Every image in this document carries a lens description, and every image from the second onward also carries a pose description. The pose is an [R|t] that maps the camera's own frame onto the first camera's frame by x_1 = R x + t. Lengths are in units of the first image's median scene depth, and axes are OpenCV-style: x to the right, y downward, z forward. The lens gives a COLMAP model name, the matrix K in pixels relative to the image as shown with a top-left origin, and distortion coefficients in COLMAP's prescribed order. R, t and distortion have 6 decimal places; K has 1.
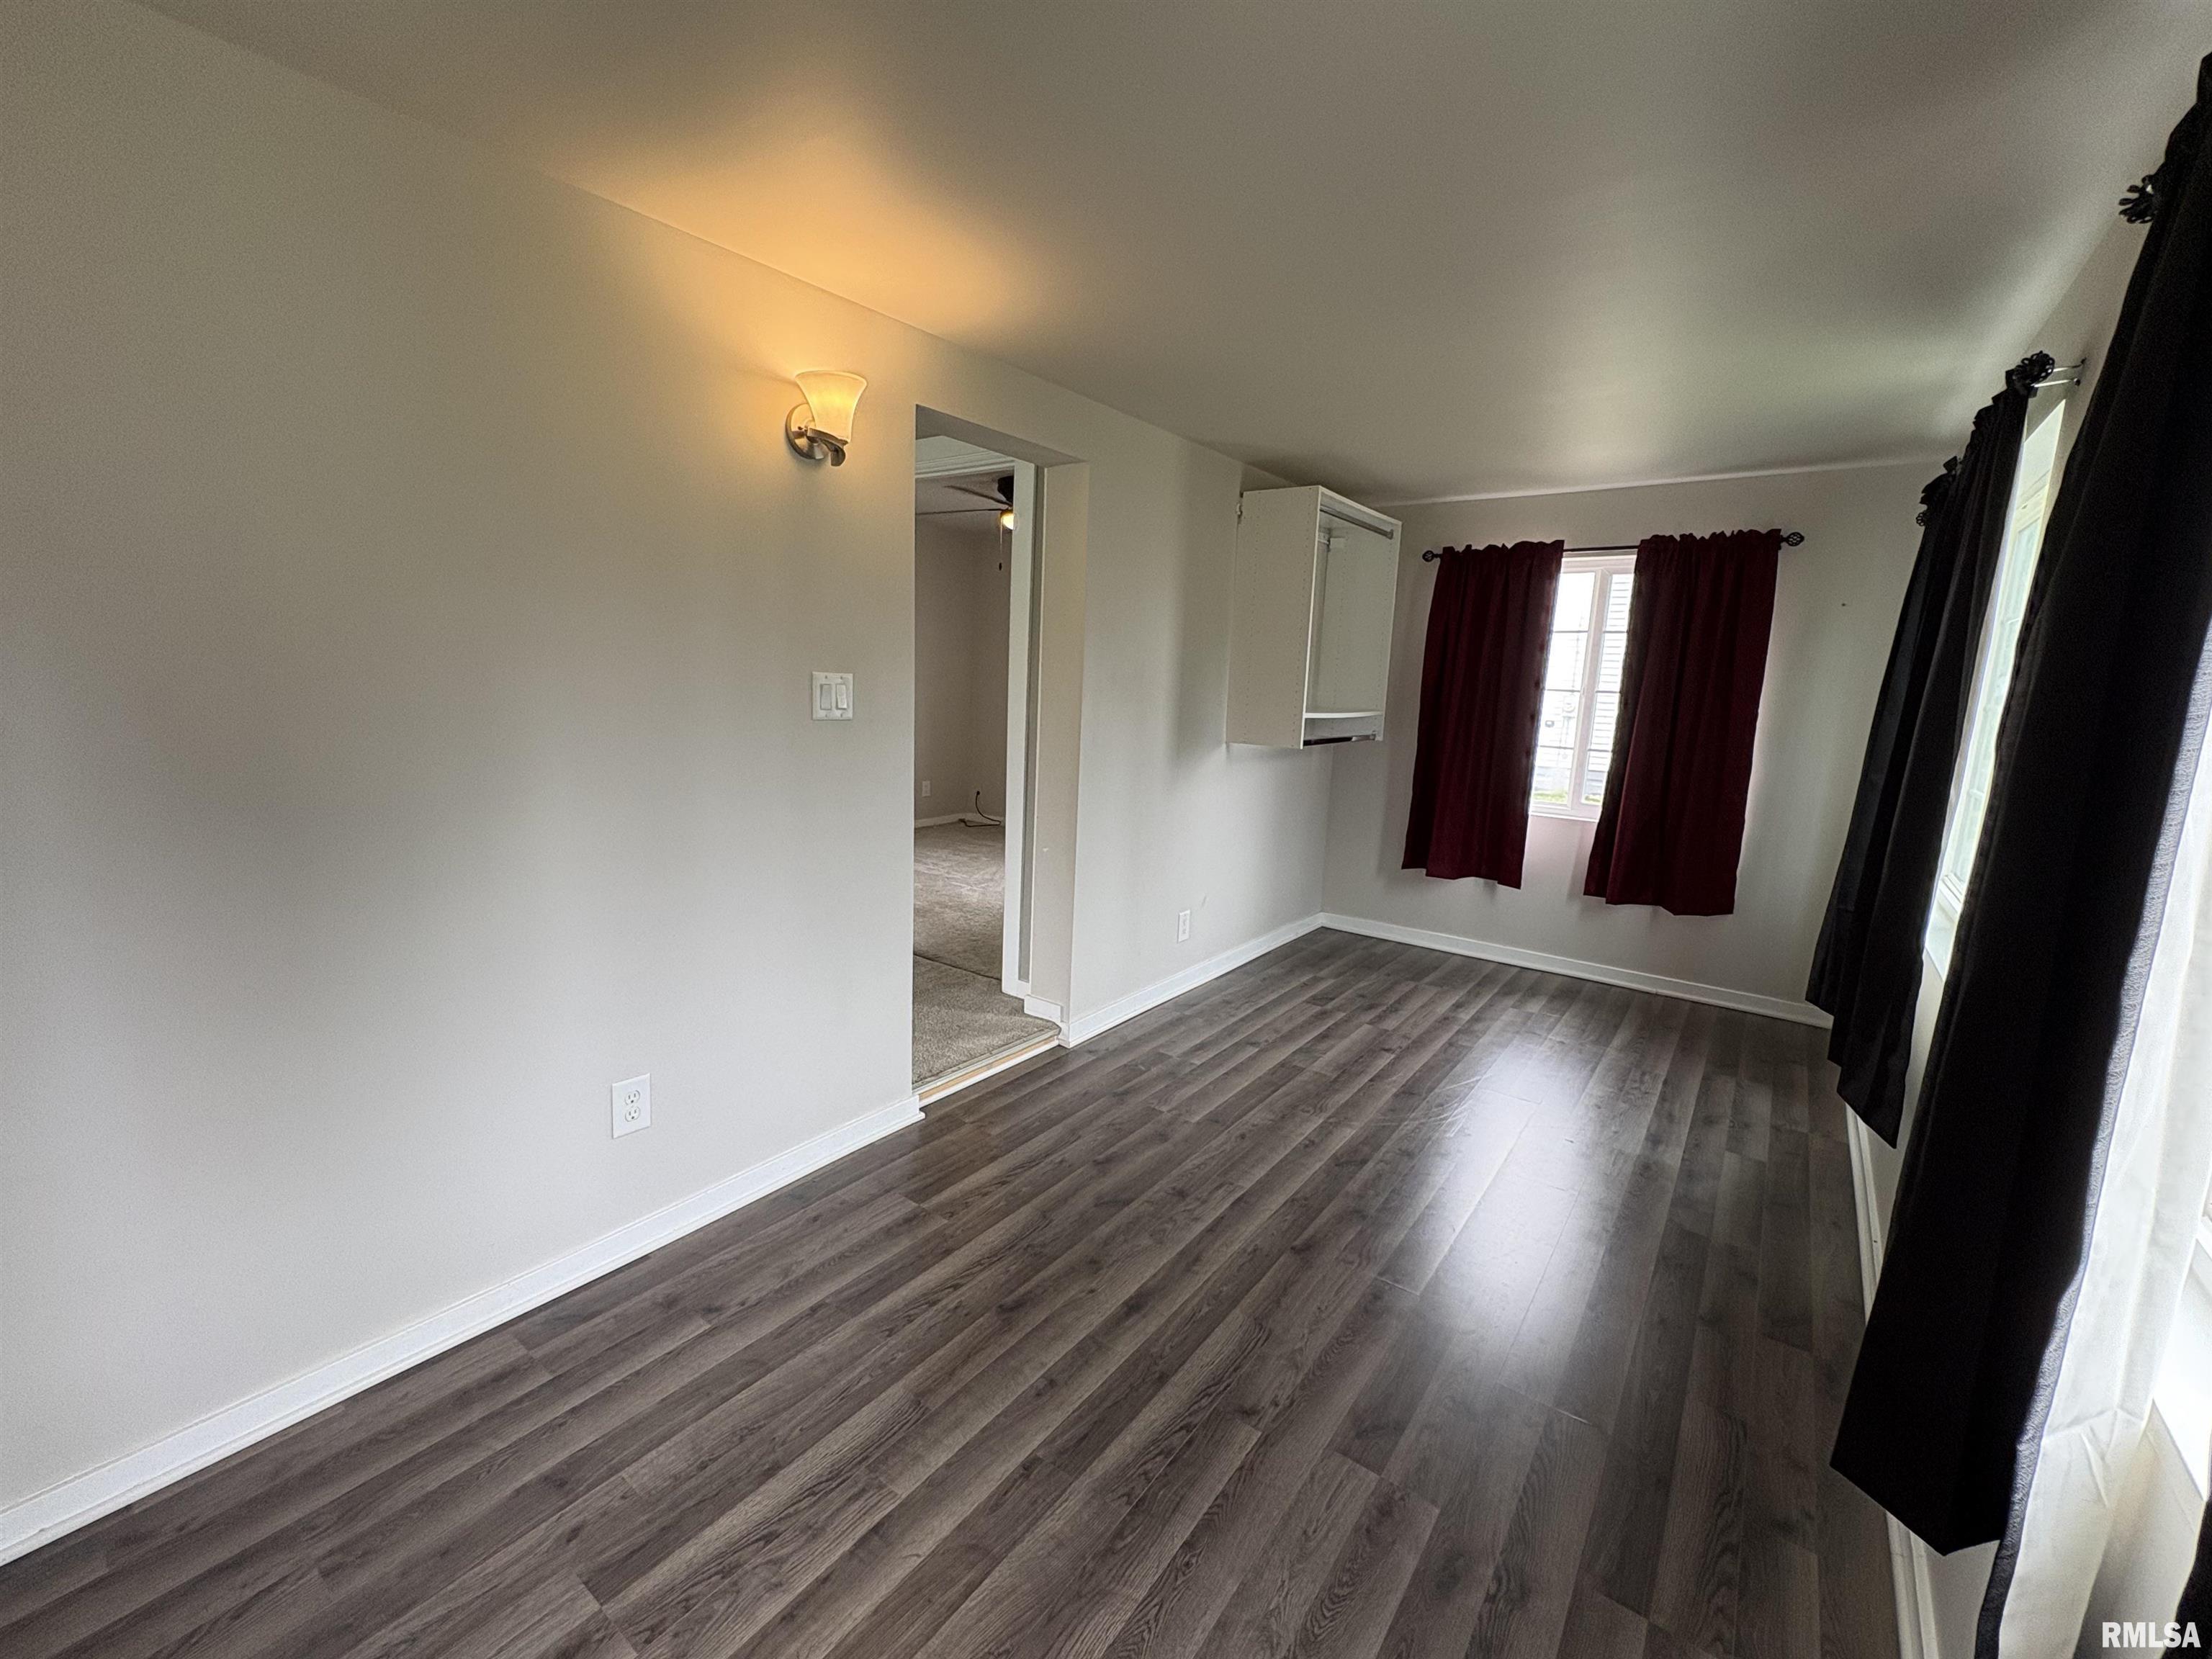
lens RADIAL K [[922.7, 0, 1106.0], [0, 922.7, 829.5], [0, 0, 1]] dist [0.001364, 0.000244]
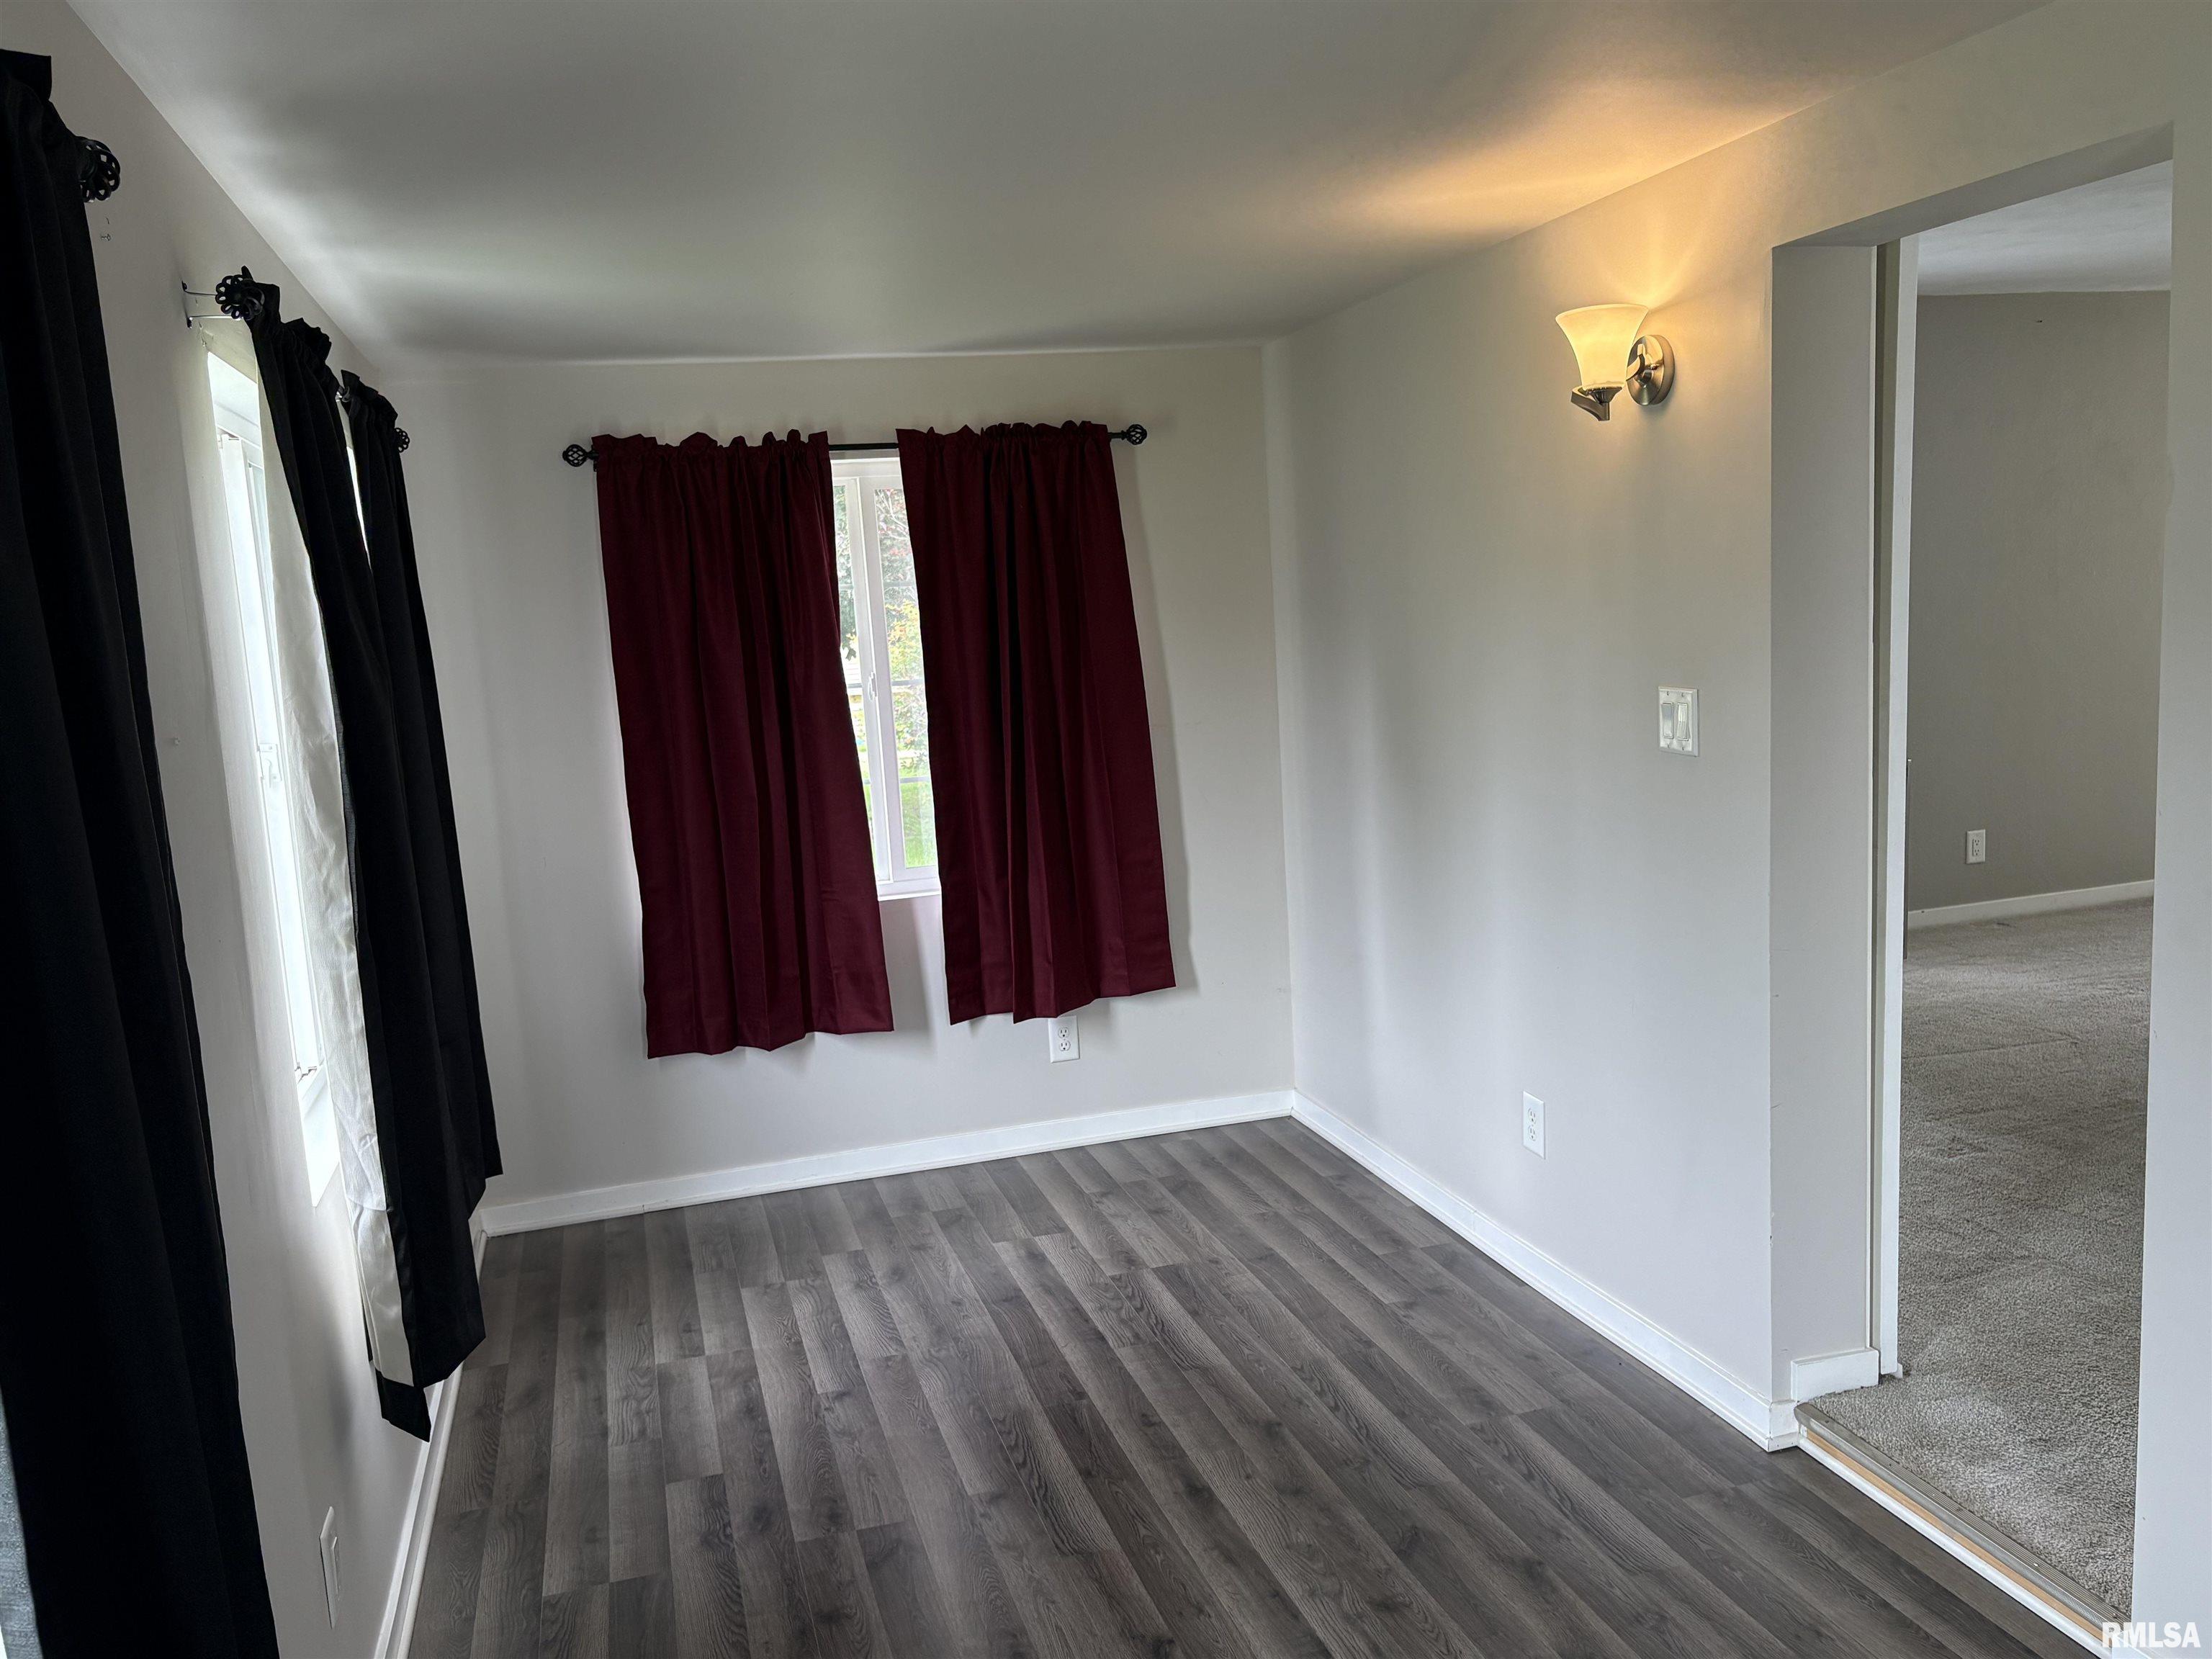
lens RADIAL K [[1727.3, 0, 1106.0], [0, 1727.3, 829.5], [0, 0, 1]] dist [-0.003879, -0.000987]
pose [[-0.602573, 0.103100, -0.791376, 1.247409], [-0.103358, 0.973187, 0.205486, -0.353529], [0.791343, 0.205615, -0.575759, 1.743077]]
